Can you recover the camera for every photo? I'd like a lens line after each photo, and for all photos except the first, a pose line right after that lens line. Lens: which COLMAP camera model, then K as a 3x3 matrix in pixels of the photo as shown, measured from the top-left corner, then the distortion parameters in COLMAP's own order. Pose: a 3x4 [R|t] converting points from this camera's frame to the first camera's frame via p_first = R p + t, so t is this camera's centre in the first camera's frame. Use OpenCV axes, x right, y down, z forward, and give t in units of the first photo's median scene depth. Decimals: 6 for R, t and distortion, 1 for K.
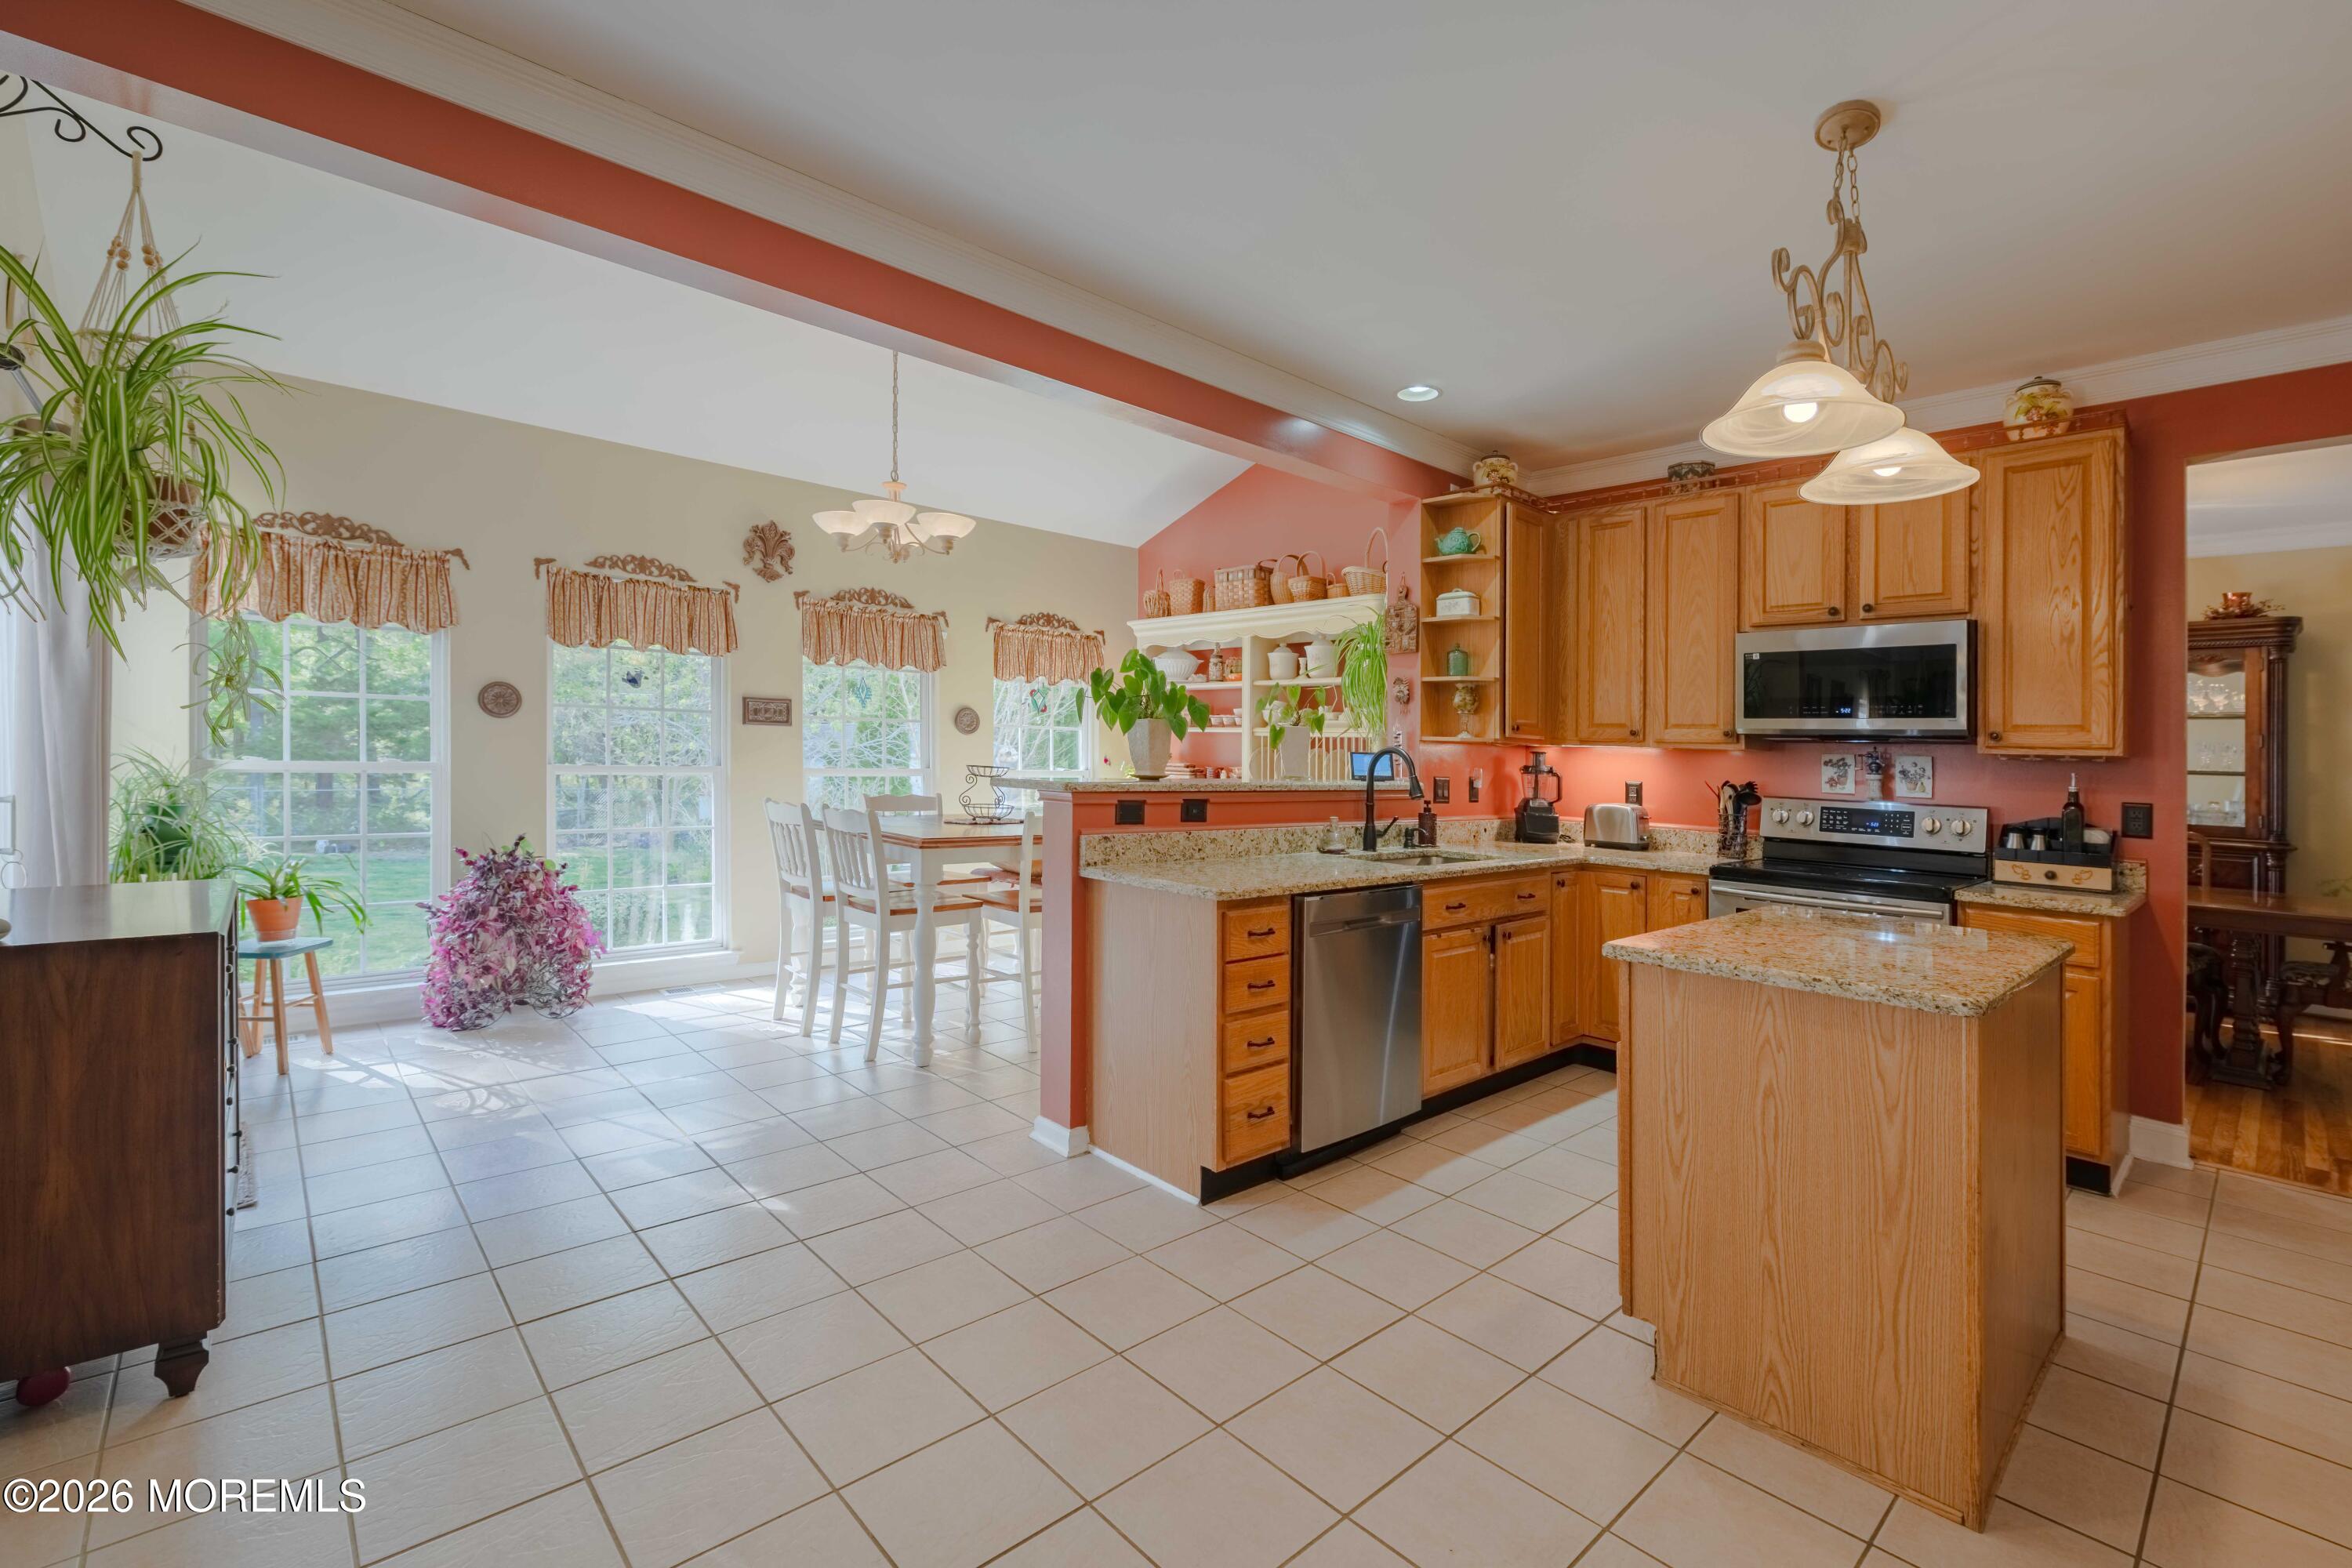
lens RADIAL K [[1017.8, 0, 1204.1], [0, 1017.8, 735.1], [0, 0, 1]] dist [0.004515, 0.000018]
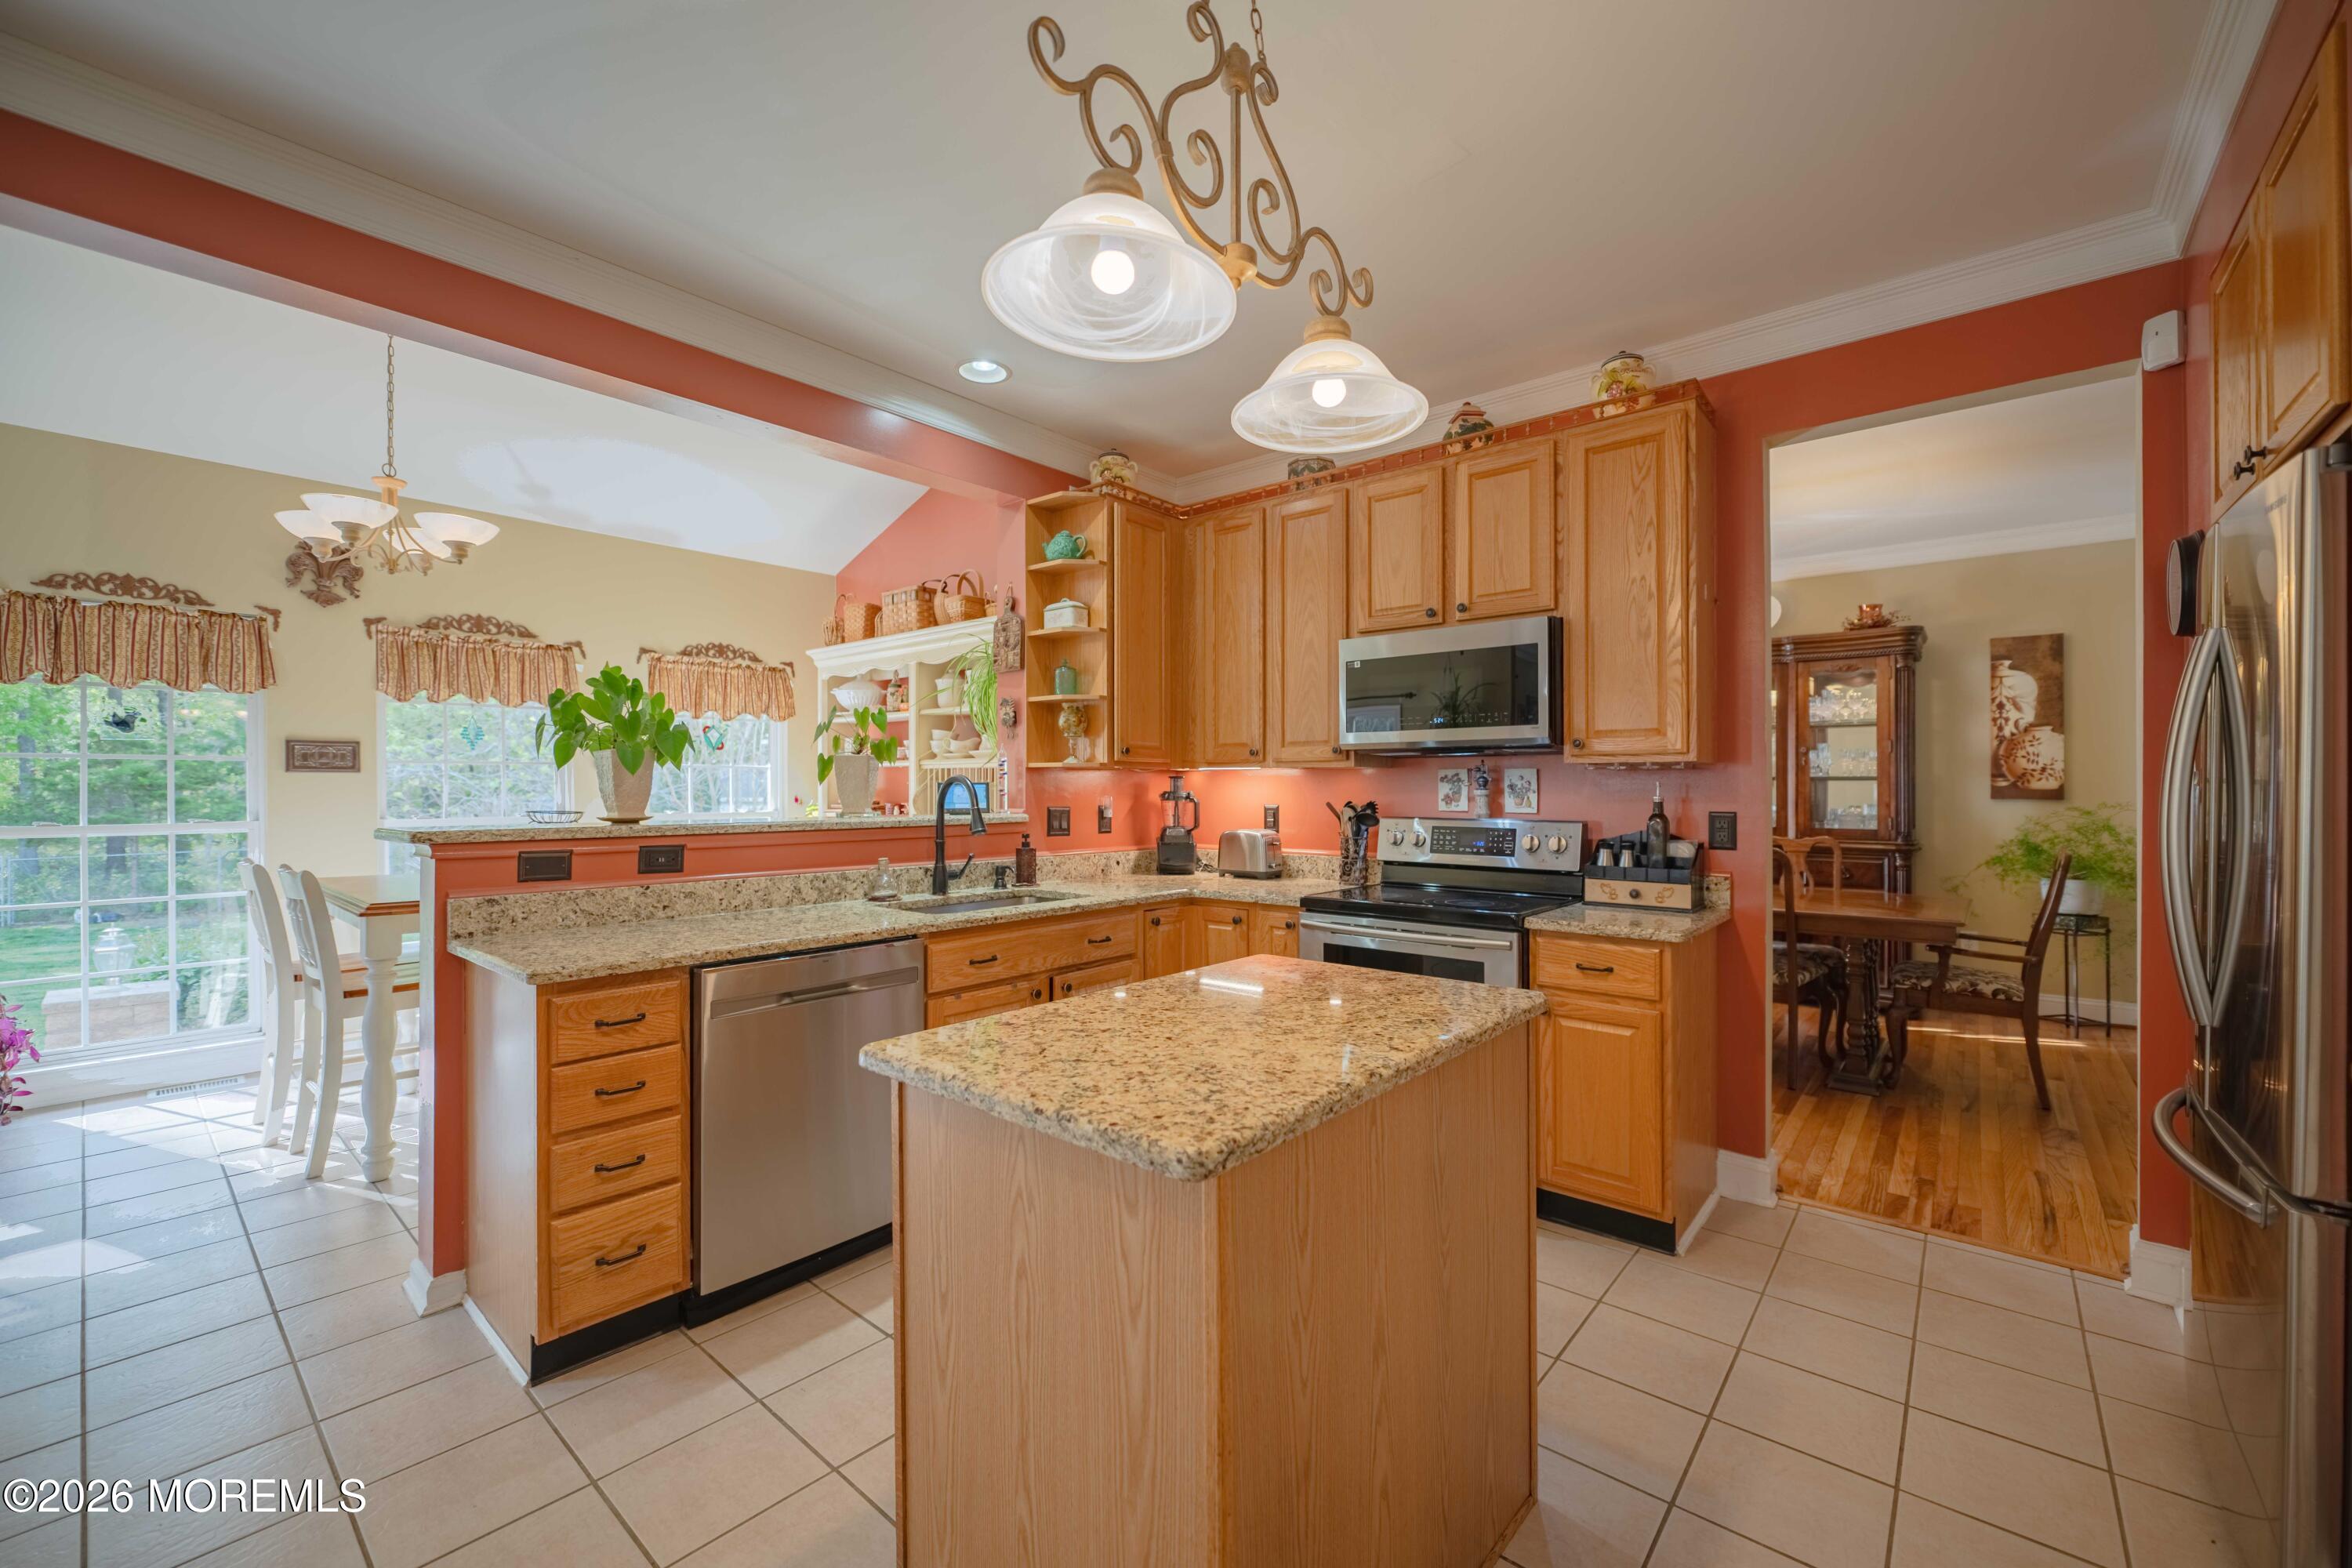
lens RADIAL K [[932.0, 0, 1176.0], [0, 932.0, 784.0], [0, 0, 1]] dist [-0.000254, -0.000001]
pose [[0.993884, -0.029957, 0.106289, 0.271302], [0.028418, 0.999469, 0.015964, 0.011230], [-0.106711, -0.012846, 0.994207, 0.175090]]
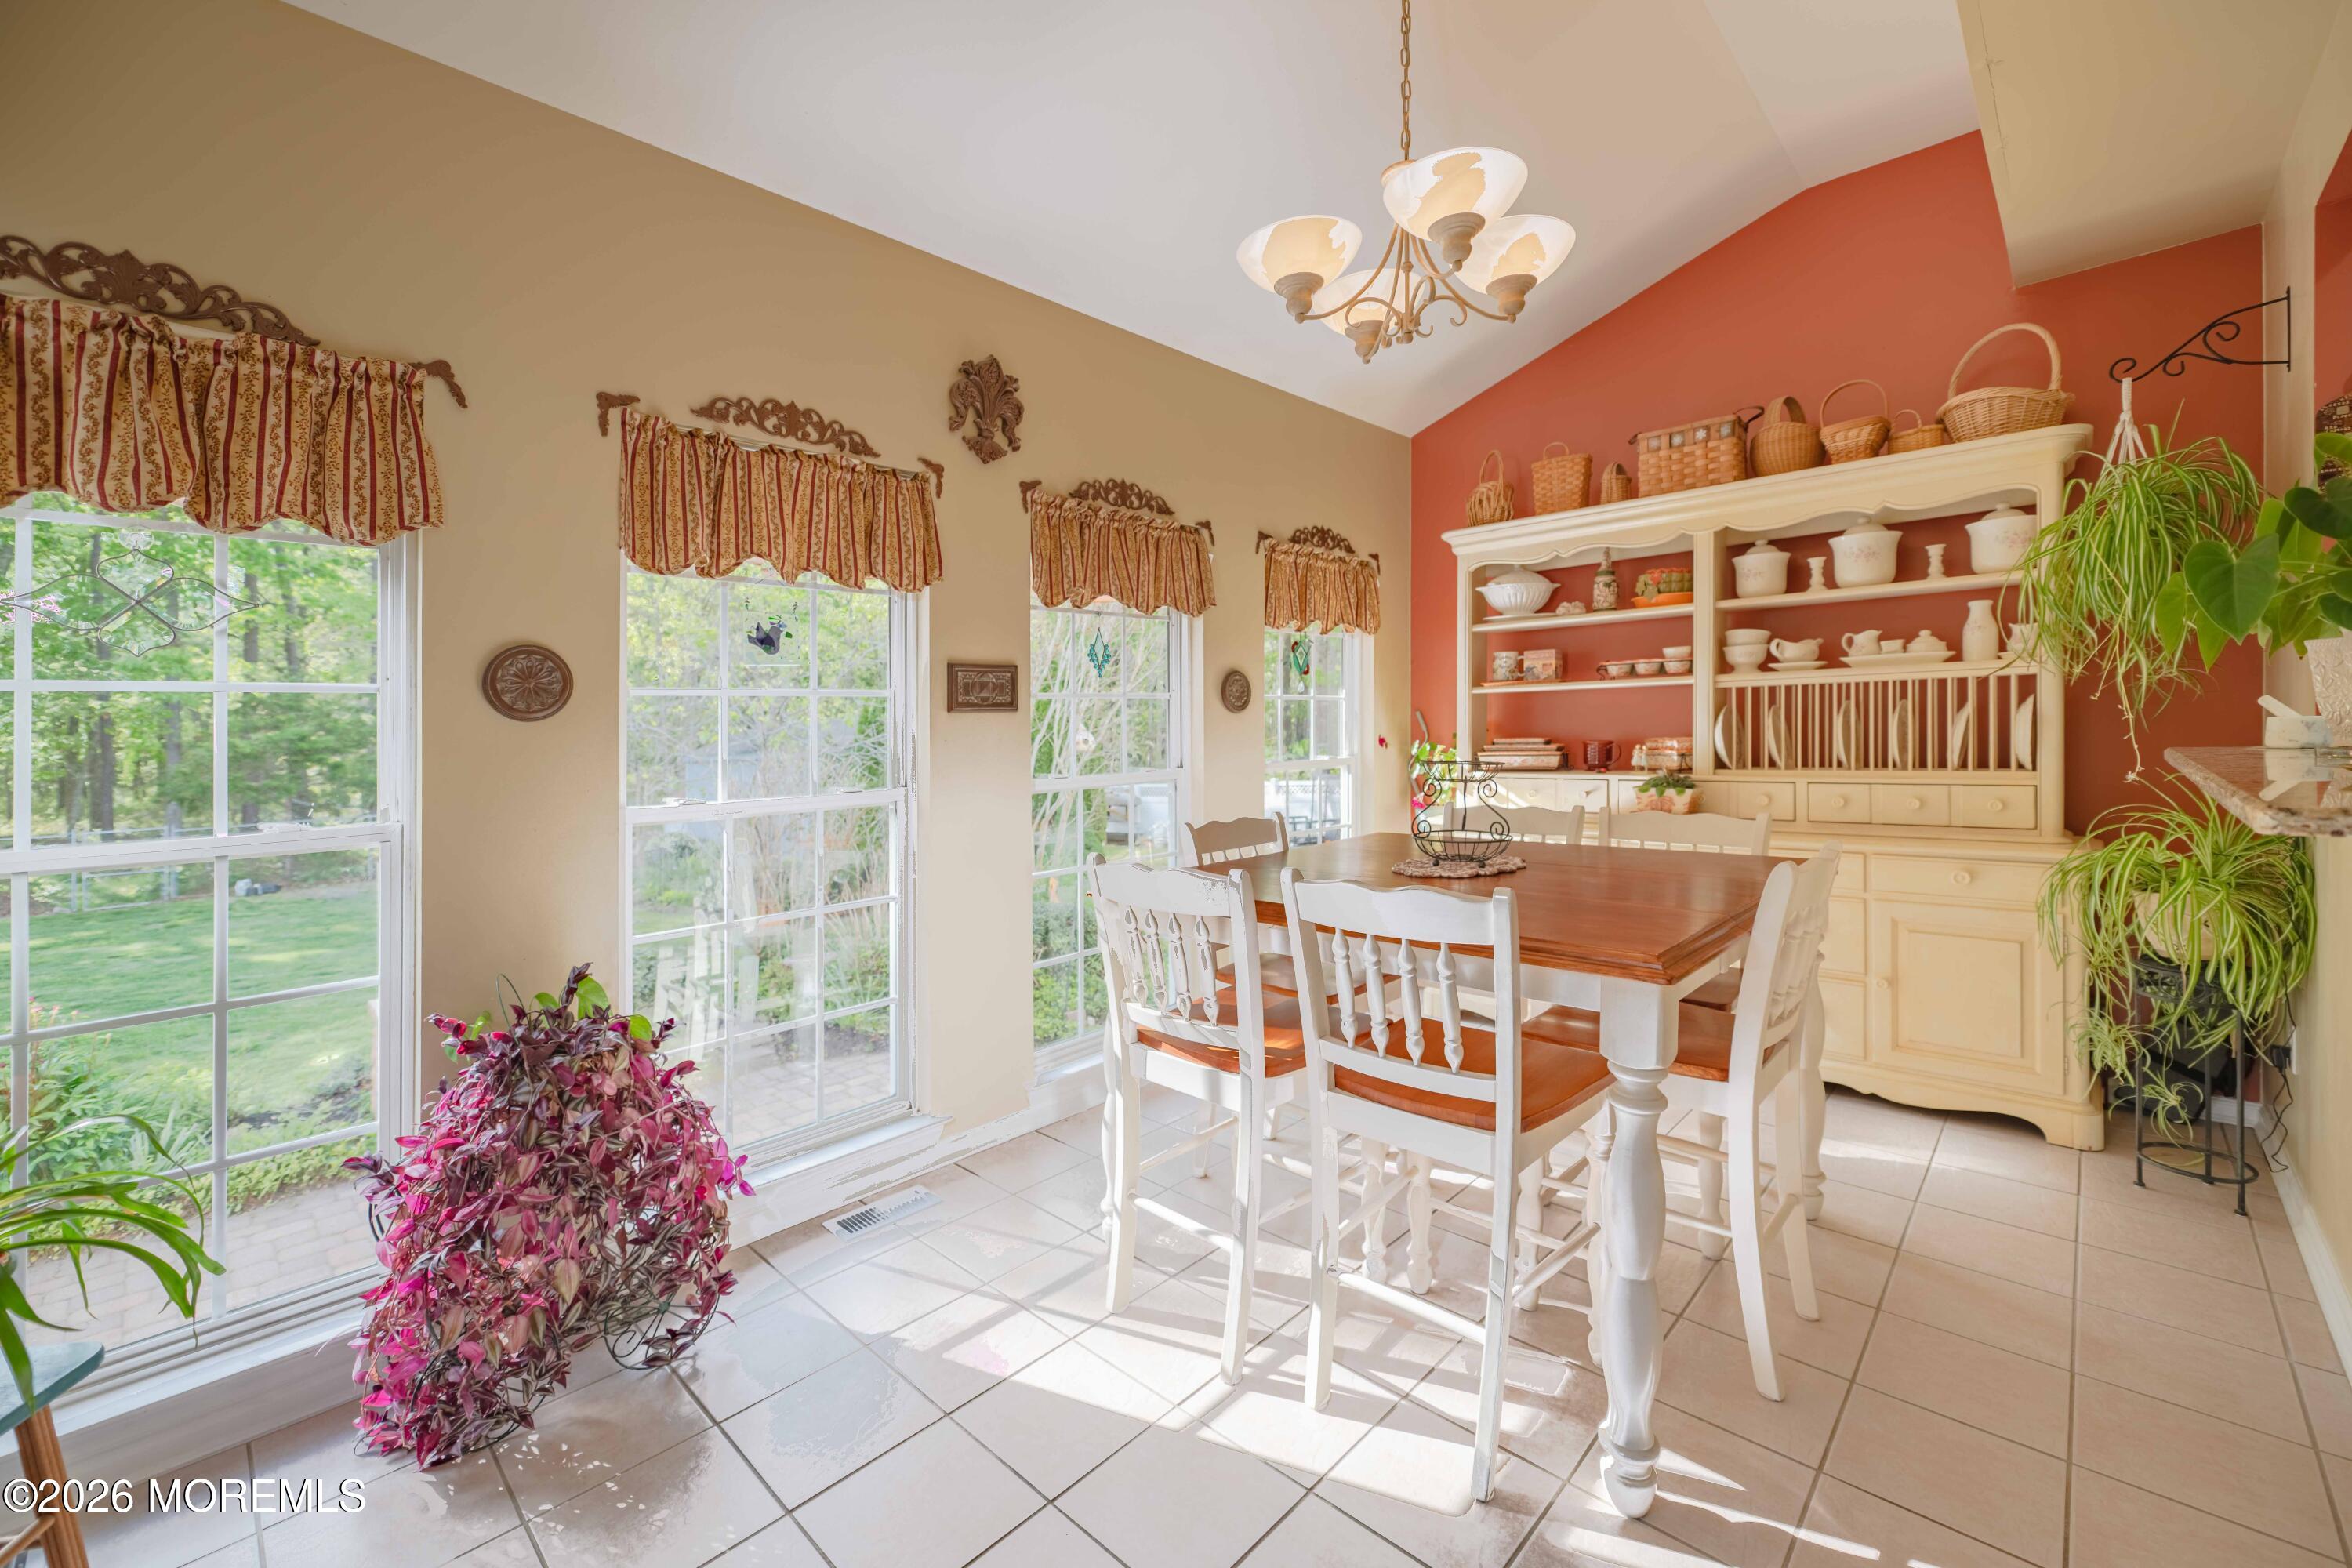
lens RADIAL K [[955.0, 0, 1179.6], [0, 955.0, 644.3], [0, 0, 1]] dist [-0.000272, 0.000126]
pose [[0.996913, -0.052834, 0.058084, -0.470342], [0.056849, 0.995941, -0.069784, -0.004778], [-0.054161, 0.072870, 0.995870, 0.613378]]
